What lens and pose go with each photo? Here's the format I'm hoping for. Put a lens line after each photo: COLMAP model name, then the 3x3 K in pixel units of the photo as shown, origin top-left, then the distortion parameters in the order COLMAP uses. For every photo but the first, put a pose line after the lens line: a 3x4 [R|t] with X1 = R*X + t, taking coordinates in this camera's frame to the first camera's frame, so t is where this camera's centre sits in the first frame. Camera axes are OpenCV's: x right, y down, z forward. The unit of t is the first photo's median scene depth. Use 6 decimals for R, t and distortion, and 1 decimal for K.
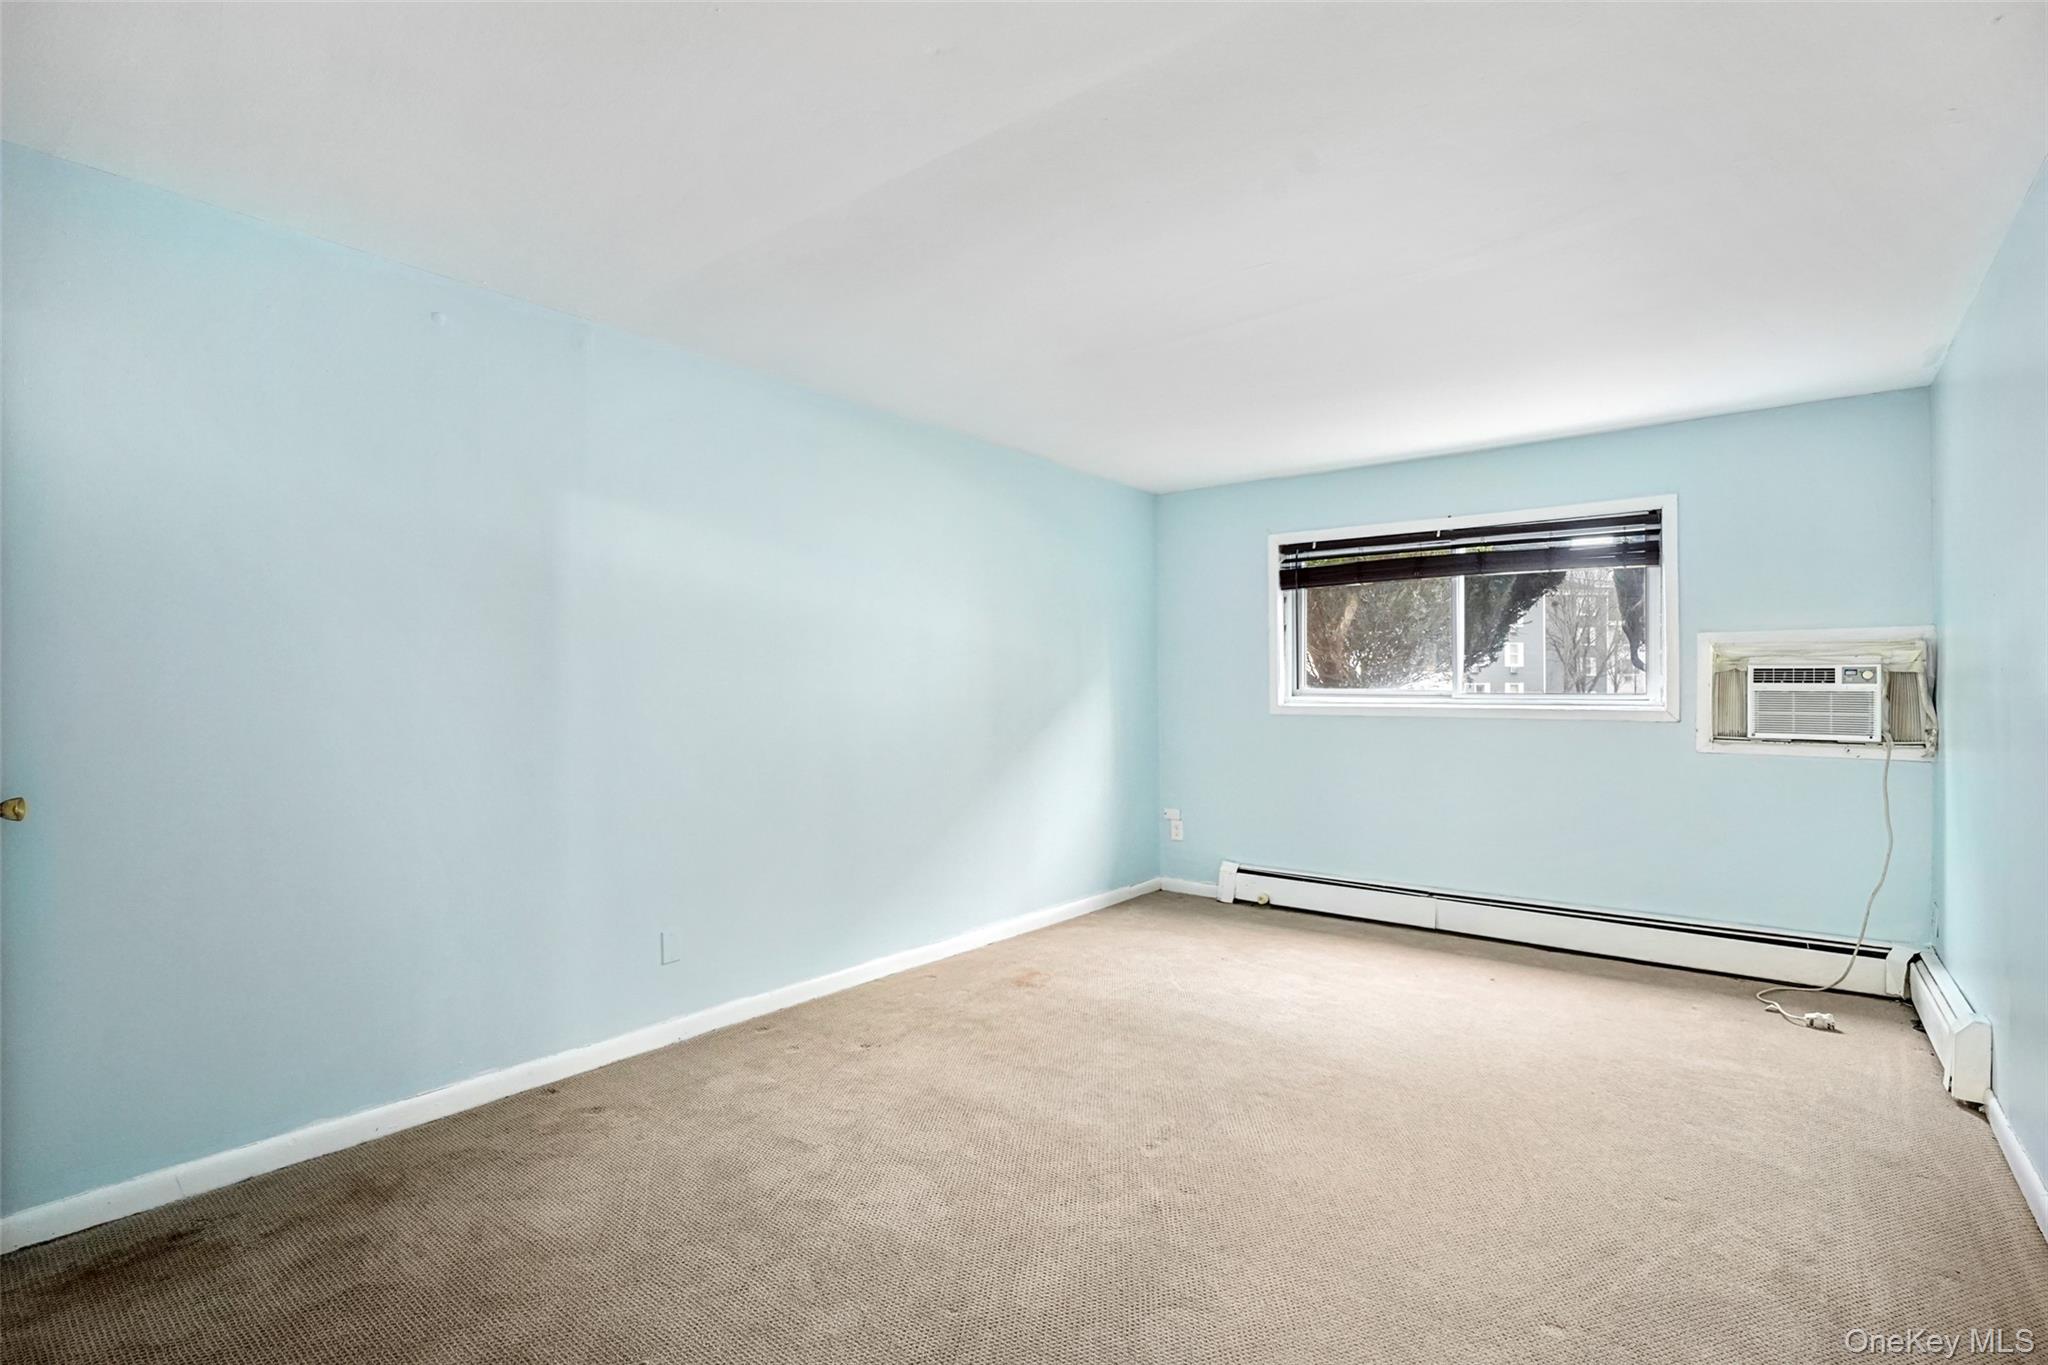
lens RADIAL K [[993.6, 0, 1023.2], [0, 993.6, 687.4], [0, 0, 1]] dist [-0.000167, 0.000110]
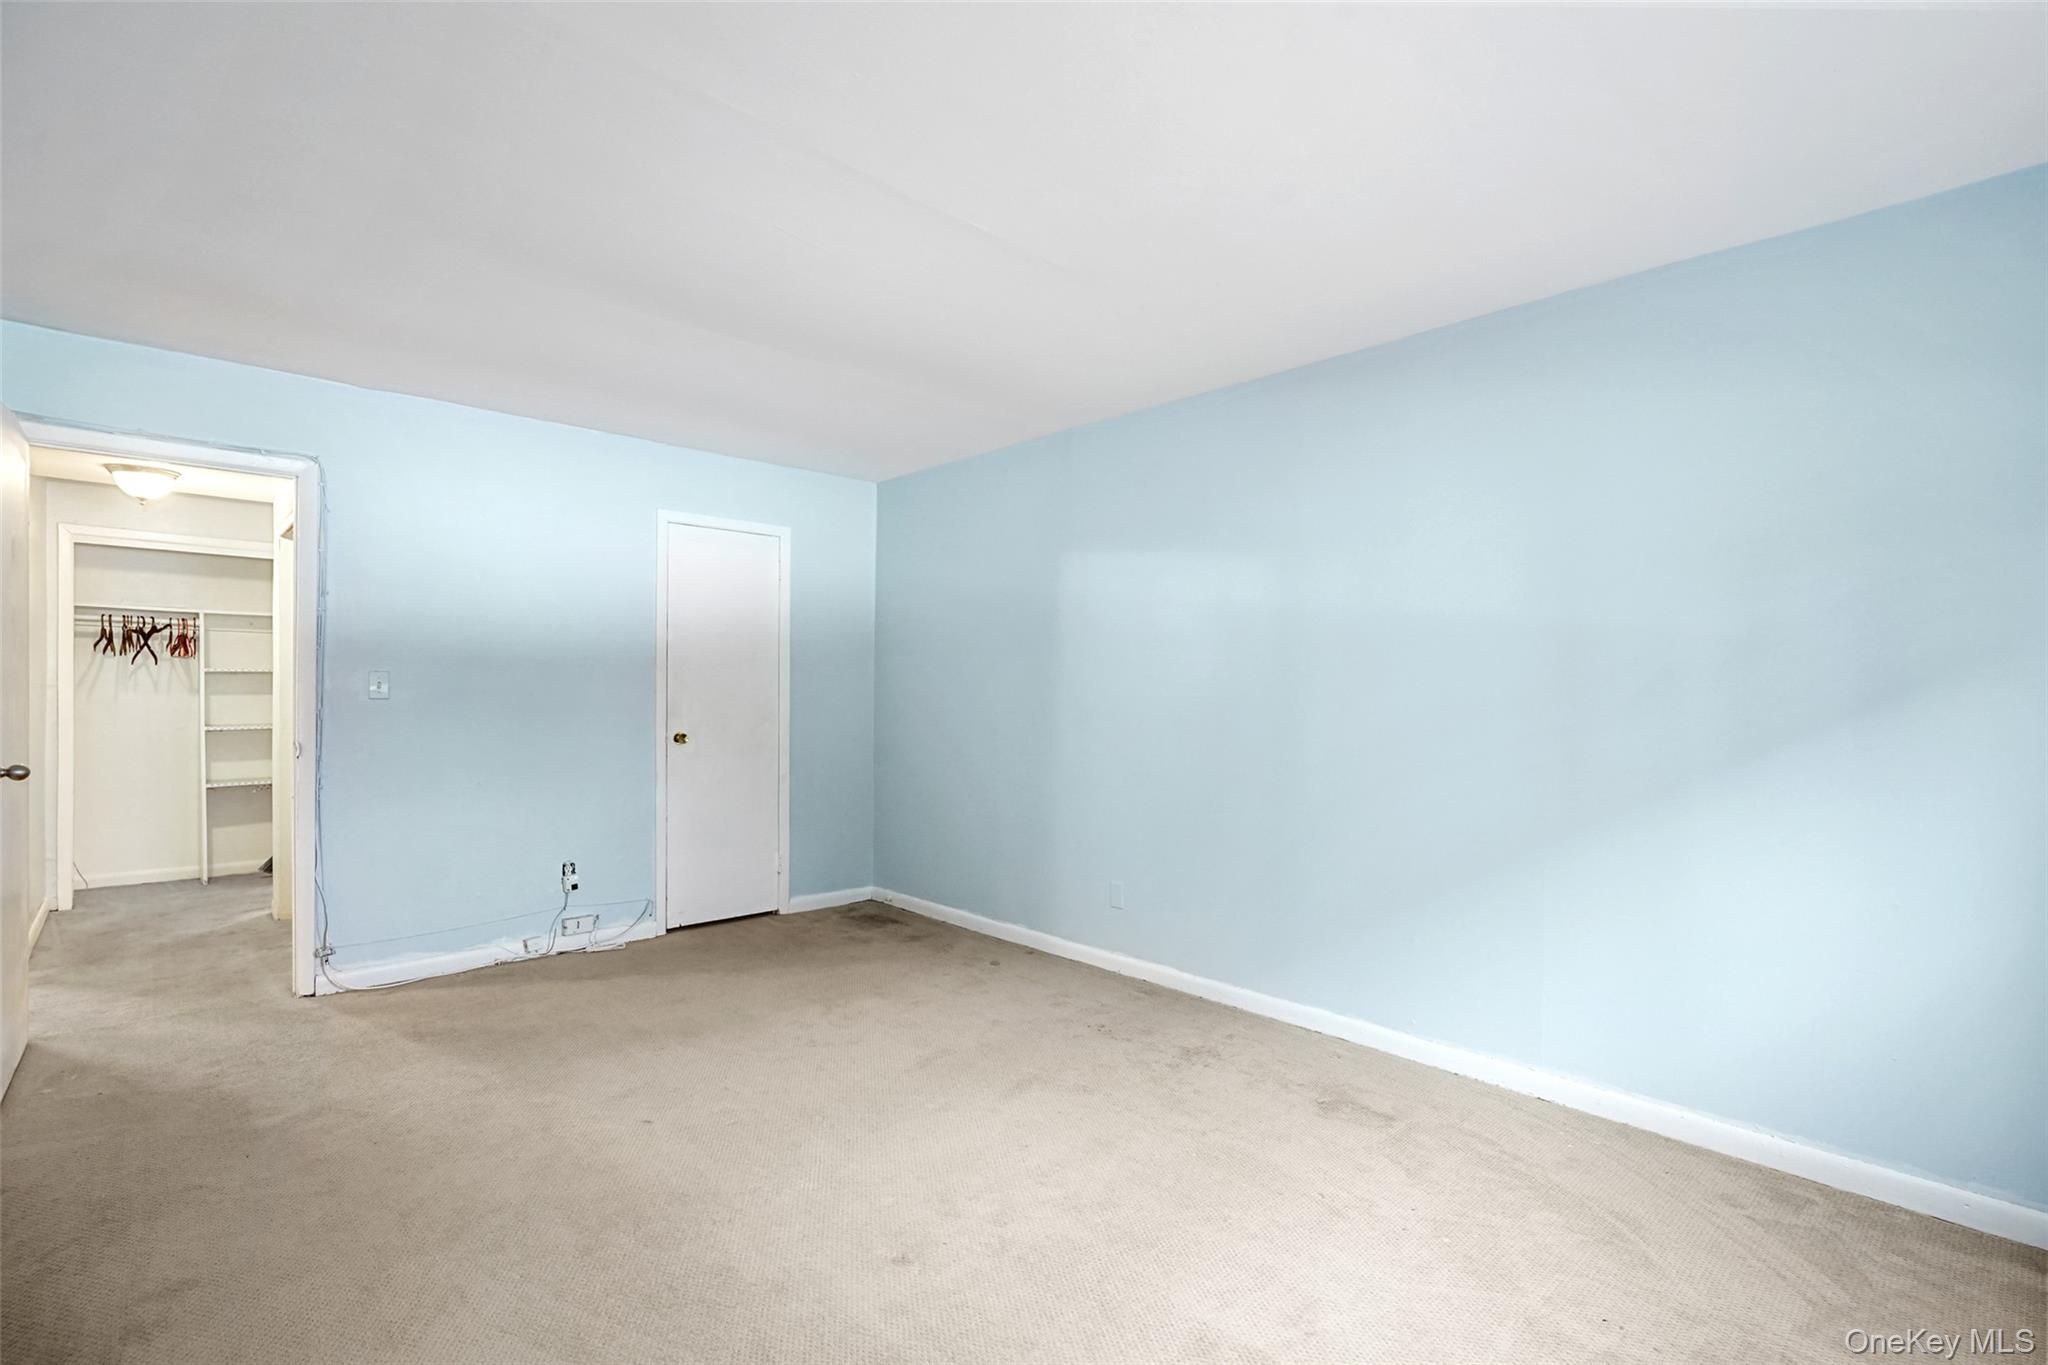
lens RADIAL K [[935.5, 0, 1023.5], [0, 935.5, 690.1], [0, 0, 1]] dist [-0.002980, -0.000056]
pose [[-0.185569, -0.007843, -0.982600, 0.736390], [0.004235, 0.999952, -0.008781, 0.002610], [0.982622, -0.005791, -0.185527, 0.945408]]
